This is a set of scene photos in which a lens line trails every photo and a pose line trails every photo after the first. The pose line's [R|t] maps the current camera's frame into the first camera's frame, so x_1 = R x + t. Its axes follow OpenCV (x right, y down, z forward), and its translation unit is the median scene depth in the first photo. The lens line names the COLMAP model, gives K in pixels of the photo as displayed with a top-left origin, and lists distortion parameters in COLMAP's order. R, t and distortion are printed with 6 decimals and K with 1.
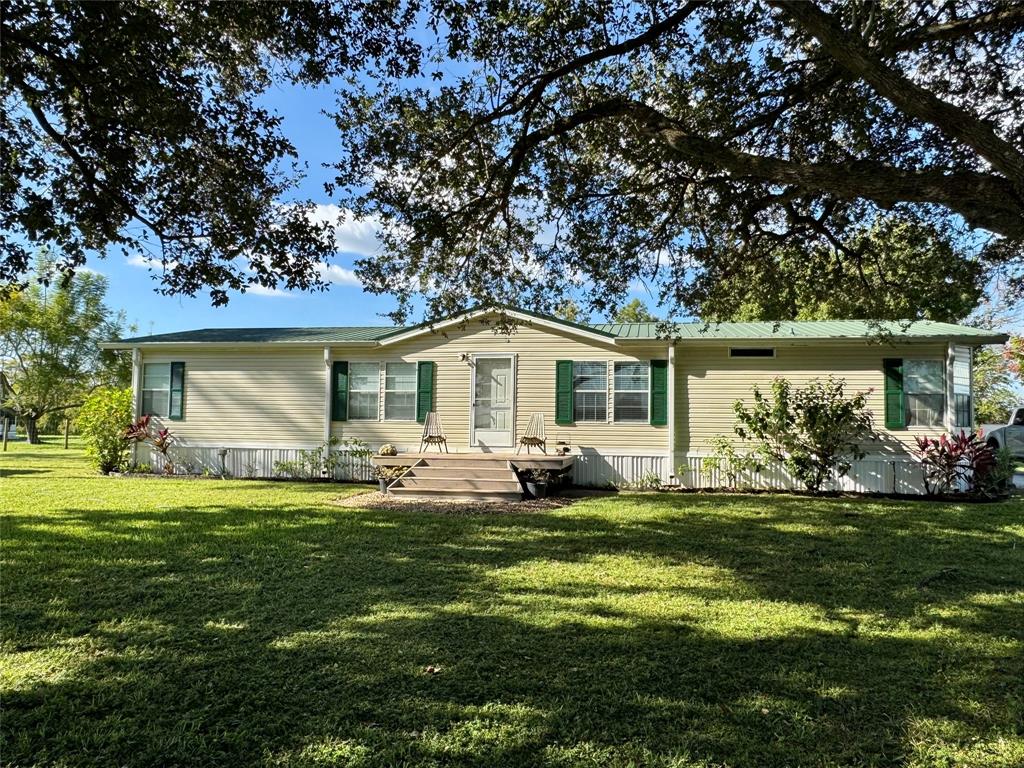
lens RADIAL K [[717.0, 0, 512.0], [0, 717.0, 384.0], [0, 0, 1]] dist [0.000986, 0.000182]
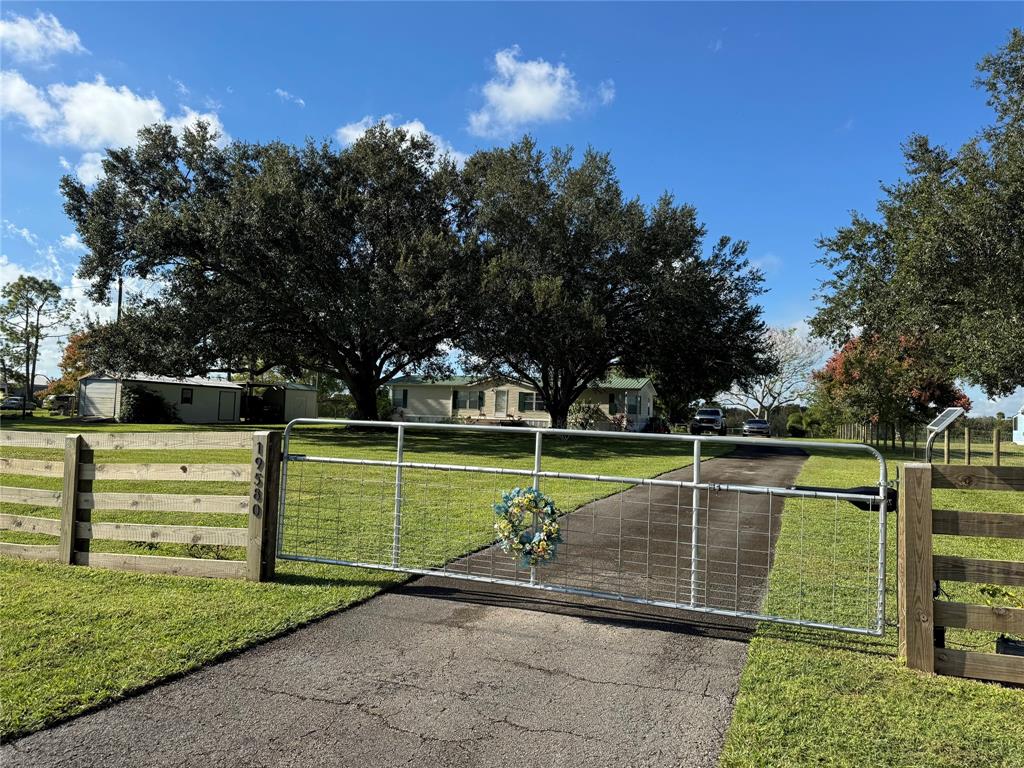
lens RADIAL K [[723.7, 0, 512.0], [0, 723.7, 384.0], [0, 0, 1]] dist [0.023620, -0.004869]
pose [[0.988925, 0.014069, -0.147745, 0.532926], [-0.008958, 0.999340, 0.035204, -0.189747], [0.148142, -0.033490, 0.988399, -2.366804]]
